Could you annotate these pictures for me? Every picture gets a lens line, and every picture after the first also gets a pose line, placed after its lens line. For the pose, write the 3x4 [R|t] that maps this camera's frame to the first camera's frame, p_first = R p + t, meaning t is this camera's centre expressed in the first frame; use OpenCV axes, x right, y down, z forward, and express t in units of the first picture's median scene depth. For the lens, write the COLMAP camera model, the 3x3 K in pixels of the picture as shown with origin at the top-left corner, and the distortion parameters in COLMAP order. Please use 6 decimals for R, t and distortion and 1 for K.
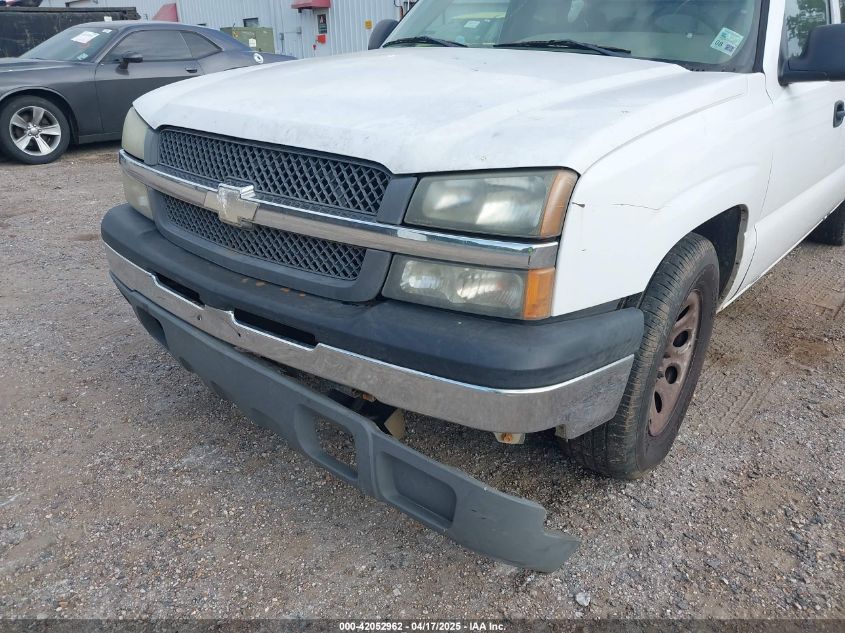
lens RADIAL K [[666.9, 0, 422.5], [0, 666.9, 316.5], [0, 0, 1]] dist [-0.009083, 0.009838]
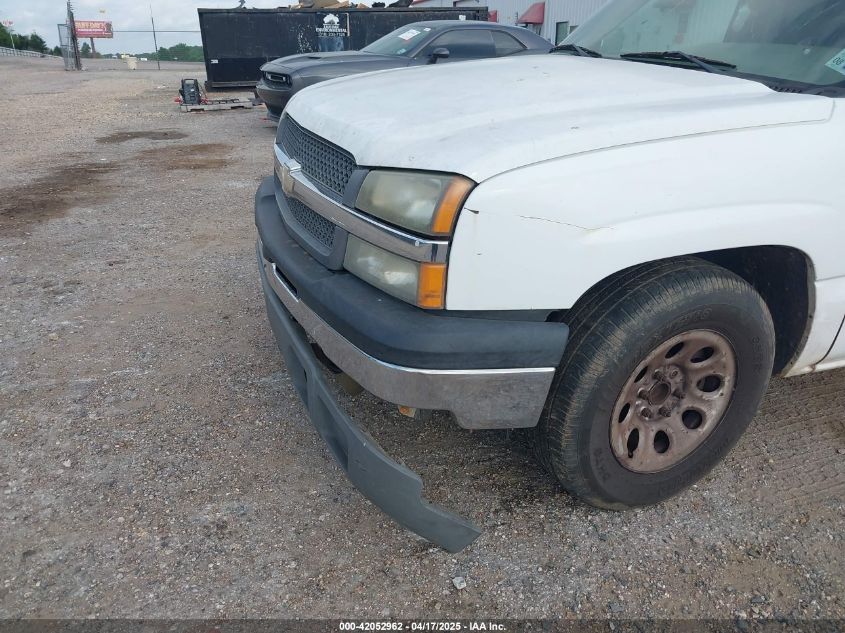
lens RADIAL K [[659.3, 0, 419.4], [0, 659.3, 319.4], [0, 0, 1]] dist [0.008873, -0.010243]
pose [[0.875030, 0.204492, -0.438754, 0.503835], [-0.200206, 0.978118, 0.056595, -0.028891], [0.440726, 0.038319, 0.896823, 0.011213]]
